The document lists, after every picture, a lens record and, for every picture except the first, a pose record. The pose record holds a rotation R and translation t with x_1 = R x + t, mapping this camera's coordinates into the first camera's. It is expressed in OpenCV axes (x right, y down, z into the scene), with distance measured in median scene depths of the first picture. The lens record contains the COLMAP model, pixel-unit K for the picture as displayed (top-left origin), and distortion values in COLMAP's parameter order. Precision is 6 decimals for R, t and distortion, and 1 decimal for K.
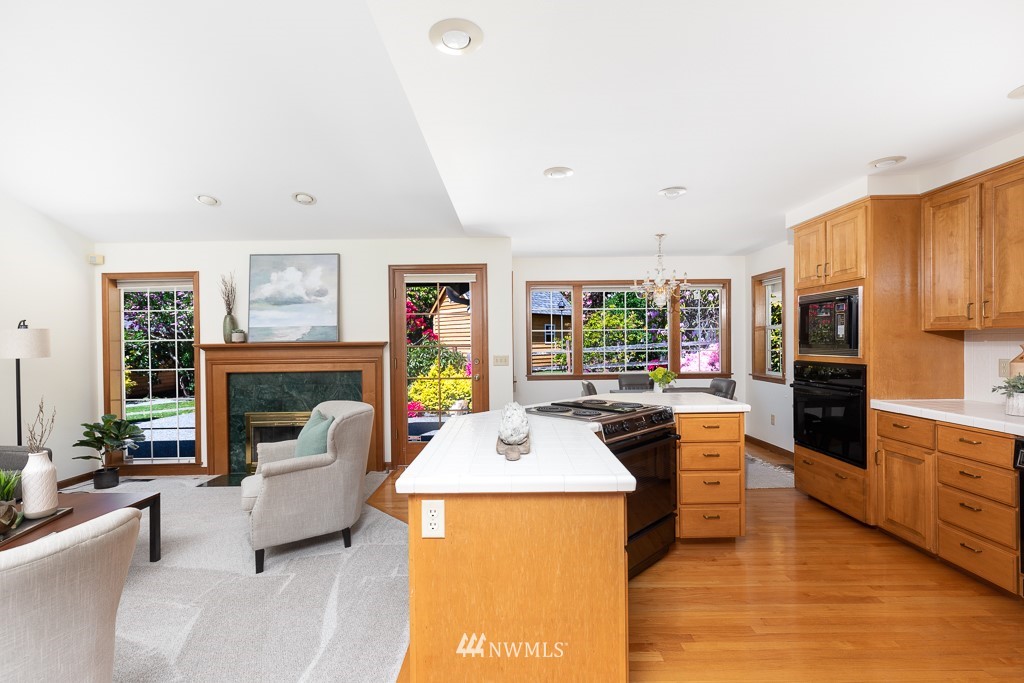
lens RADIAL K [[460.8, 0, 513.7], [0, 460.8, 345.2], [0, 0, 1]] dist [-0.000775, -0.000101]
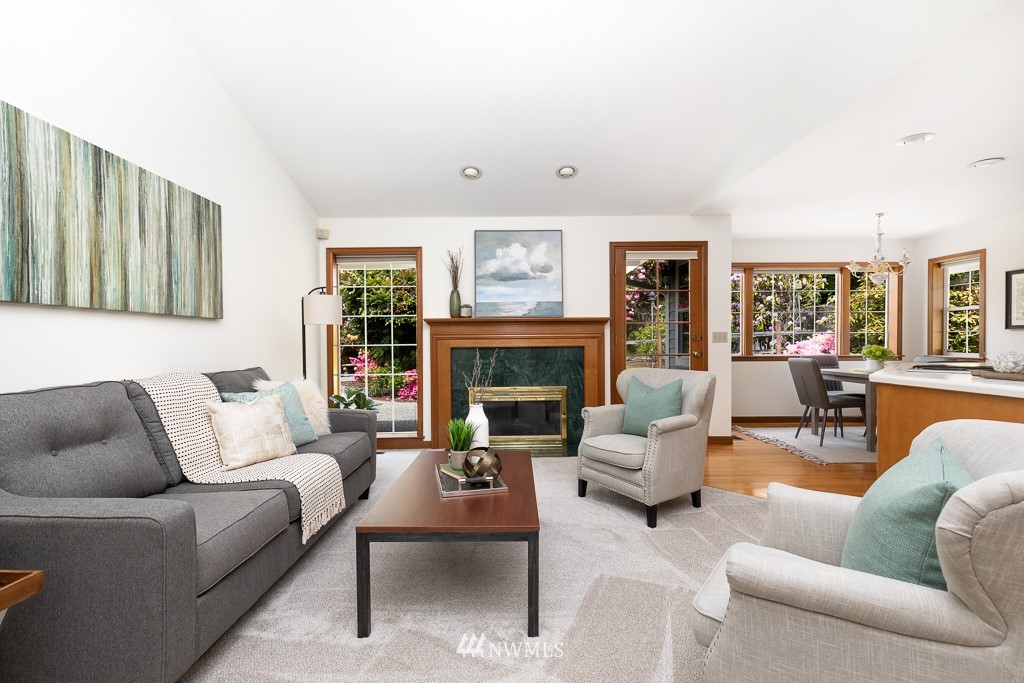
lens RADIAL K [[460.8, 0, 513.7], [0, 460.8, 345.2], [0, 0, 1]] dist [-0.000775, -0.000101]
pose [[0.999980, 0.005726, 0.002743, -0.487246], [-0.005738, 0.999973, 0.004570, 0.049066], [-0.002716, -0.004586, 0.999986, -0.010193]]
